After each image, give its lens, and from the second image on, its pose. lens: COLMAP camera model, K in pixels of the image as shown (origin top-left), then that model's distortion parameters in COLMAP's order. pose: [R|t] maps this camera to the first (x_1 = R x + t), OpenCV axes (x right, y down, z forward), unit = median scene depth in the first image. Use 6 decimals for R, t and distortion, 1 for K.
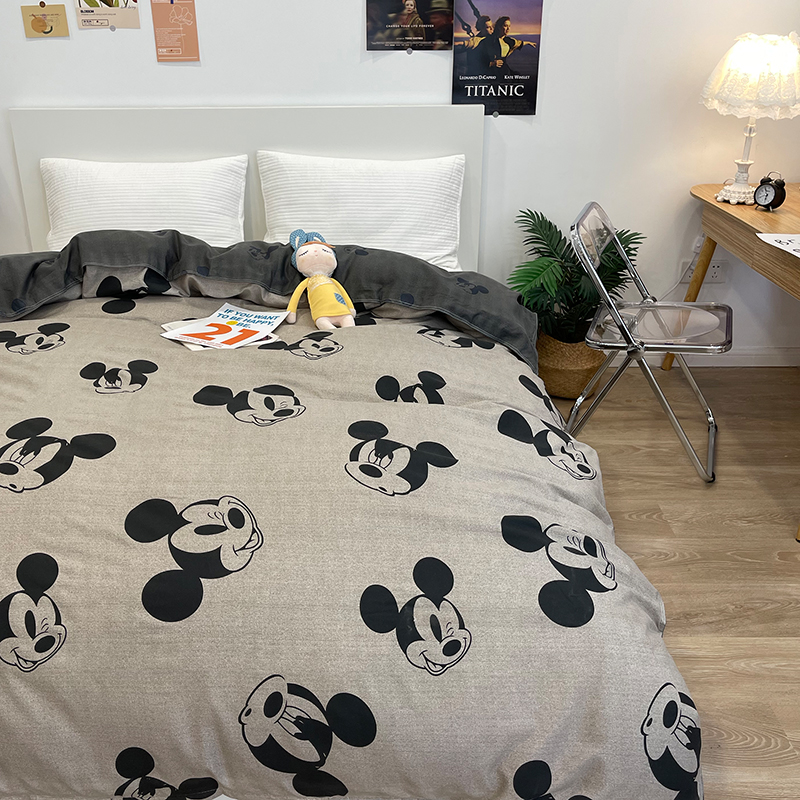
lens RADIAL K [[849.1, 0, 362.0], [0, 849.1, 368.3], [0, 0, 1]] dist [0.033348, -0.025985]
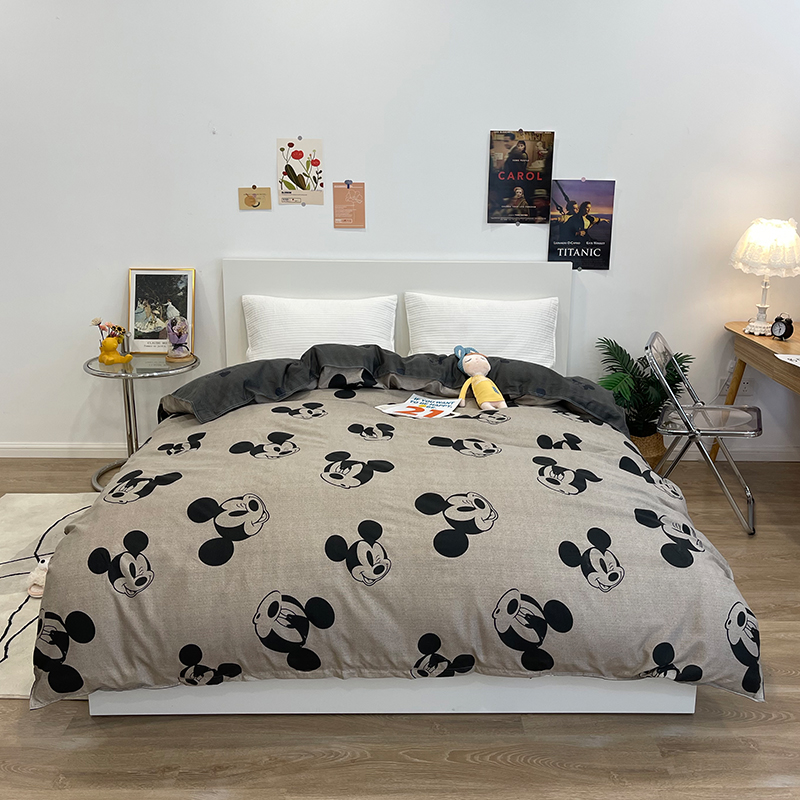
lens RADIAL K [[870.2, 0, 401.6], [0, 870.2, 373.5], [0, 0, 1]] dist [0.085555, -0.215757]
pose [[0.999528, 0.014272, 0.027218, -0.223360], [-0.009810, 0.987465, -0.157531, 0.123259], [-0.029125, 0.157190, 0.987139, -0.471263]]
